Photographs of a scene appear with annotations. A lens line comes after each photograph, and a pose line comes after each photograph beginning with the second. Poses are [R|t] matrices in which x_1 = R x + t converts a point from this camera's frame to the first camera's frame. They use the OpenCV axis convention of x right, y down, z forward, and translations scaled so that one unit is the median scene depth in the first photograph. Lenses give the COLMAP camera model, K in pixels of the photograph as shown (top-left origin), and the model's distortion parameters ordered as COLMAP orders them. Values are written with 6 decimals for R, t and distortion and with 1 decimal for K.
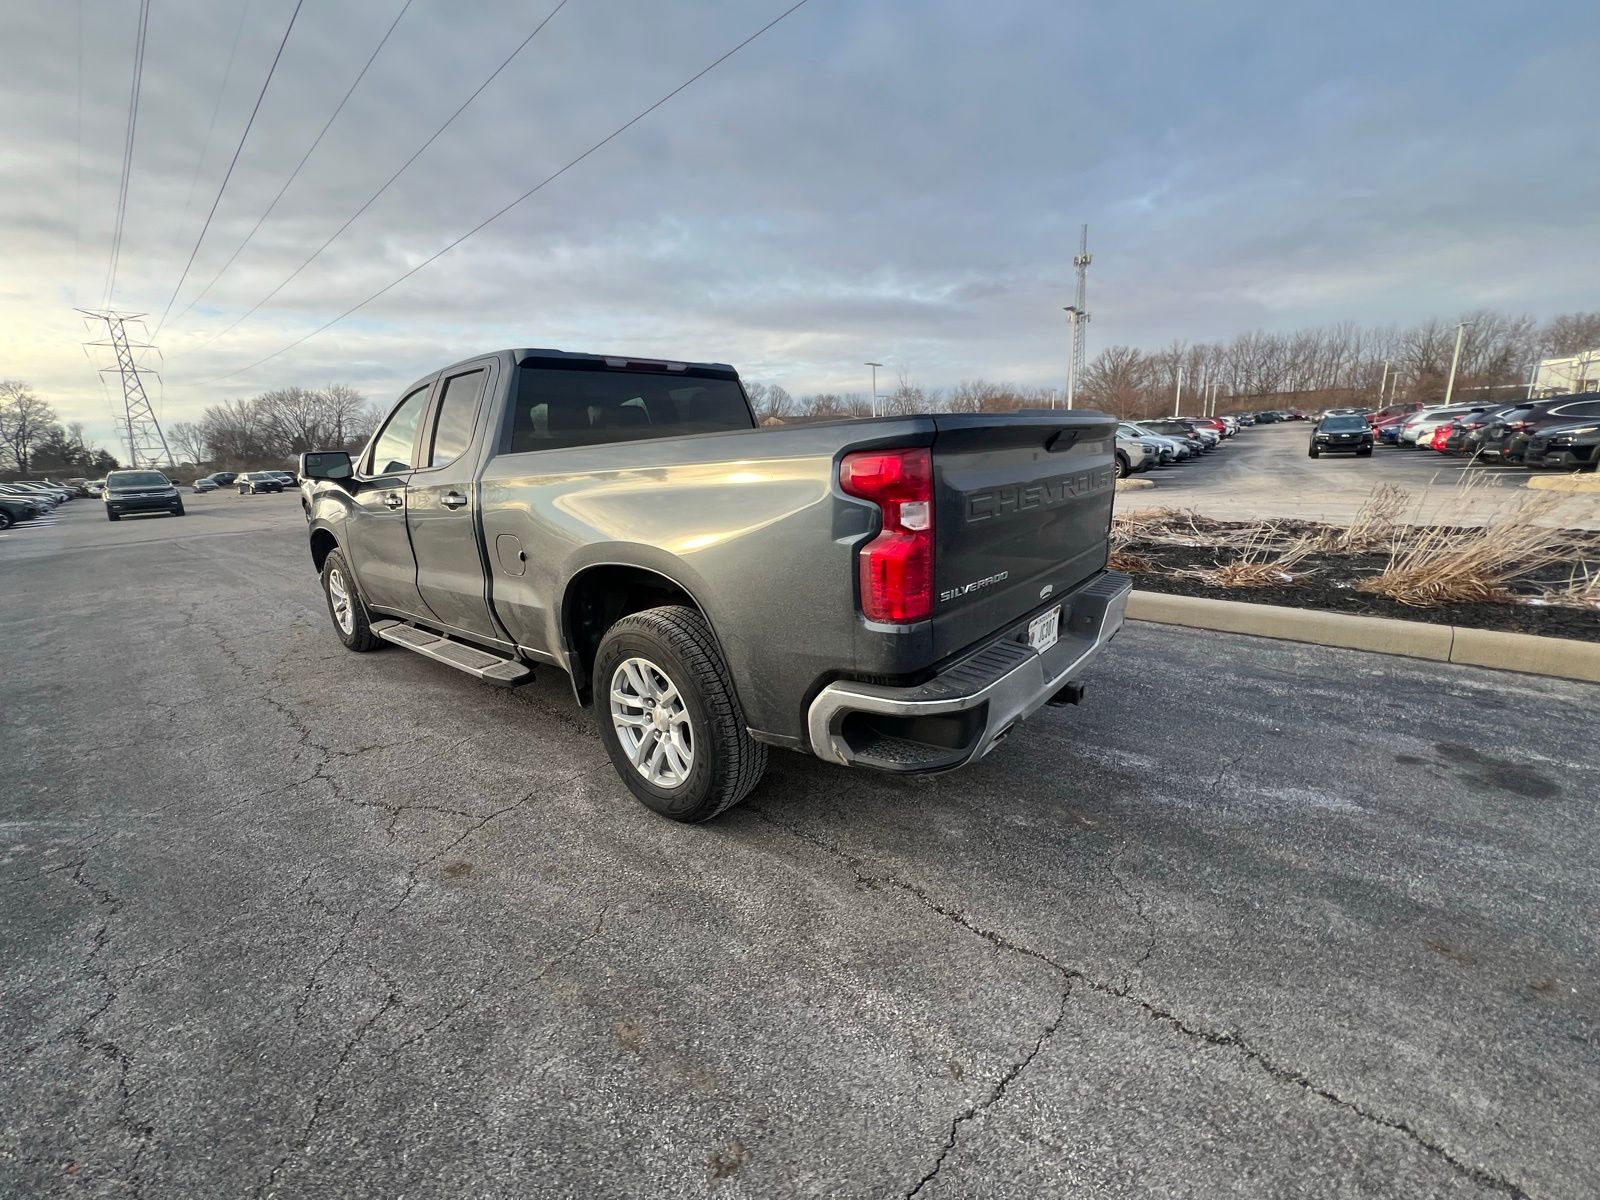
lens RADIAL K [[635.4, 0, 796.8], [0, 635.4, 606.6], [0, 0, 1]] dist [-0.002240, 0.000405]
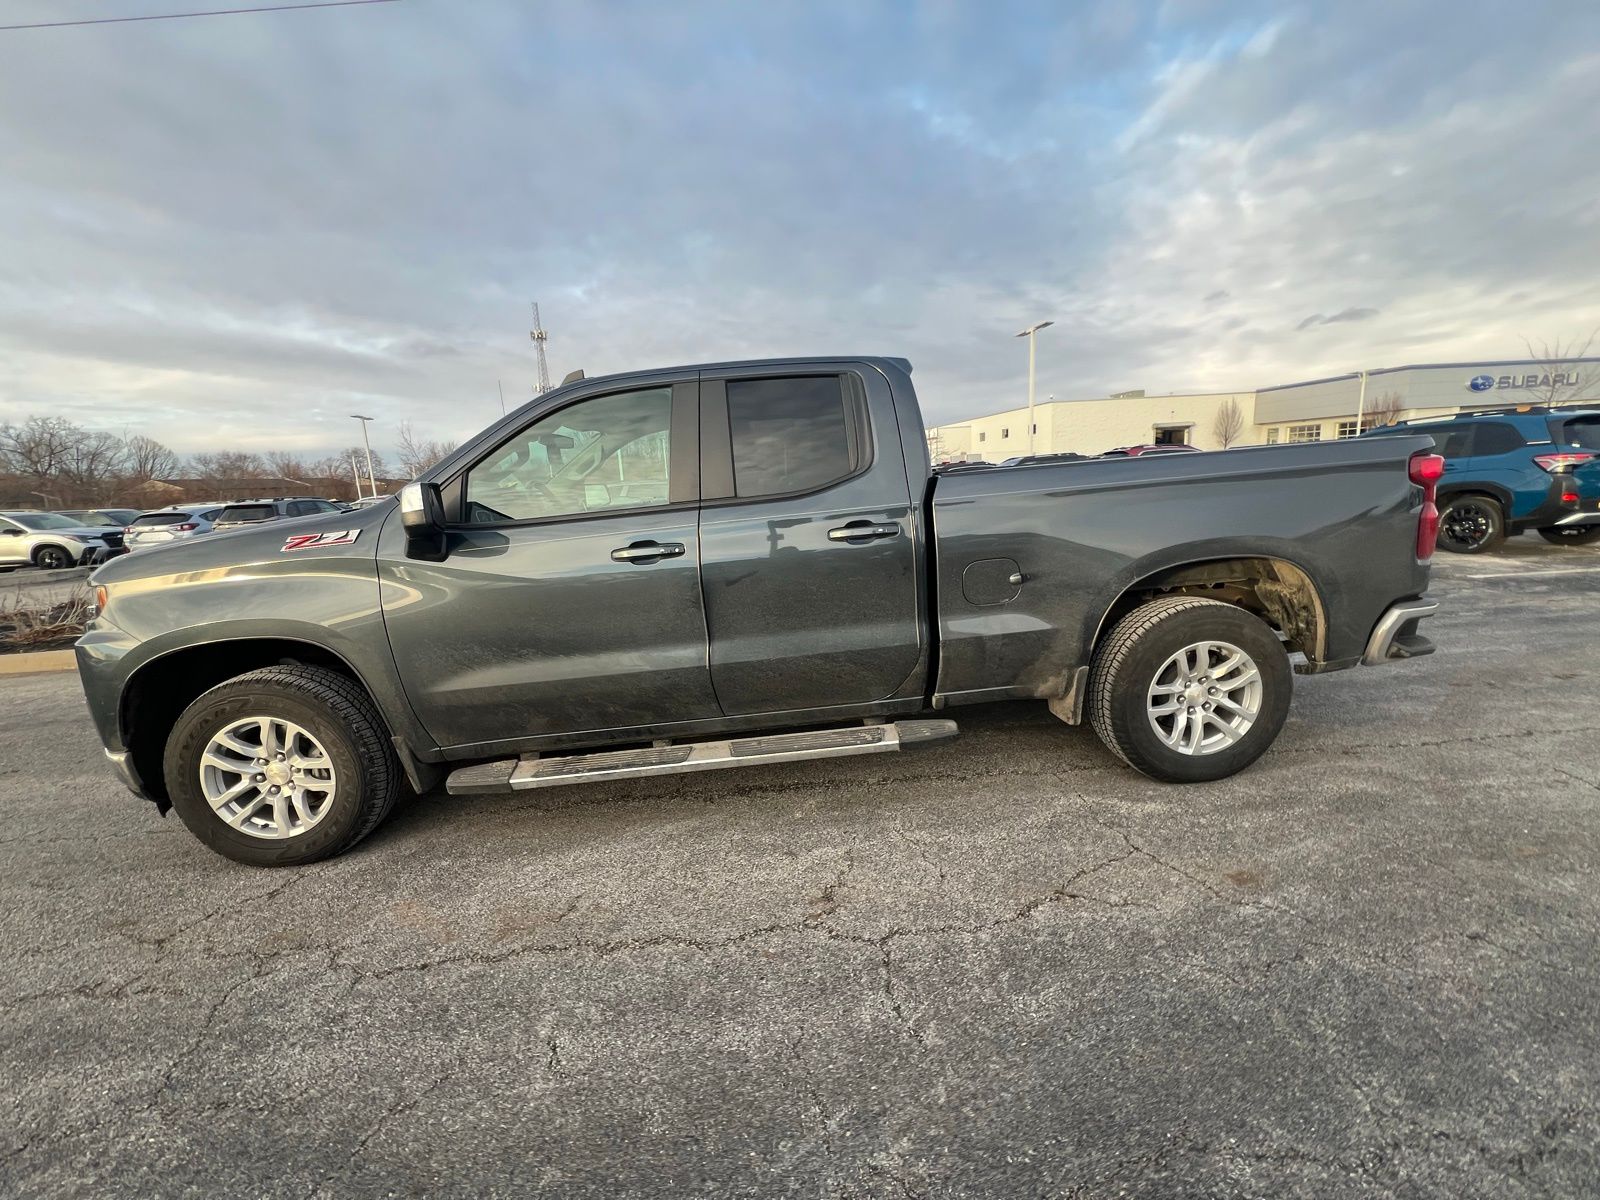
lens RADIAL K [[635.4, 0, 801.1], [0, 635.4, 616.9], [0, 0, 1]] dist [-0.002240, 0.000405]
pose [[0.714988, -0.143289, 0.684296, -1.057766], [0.198045, 0.980191, -0.001680, -0.070876], [-0.670500, 0.136723, 0.729203, 0.452087]]
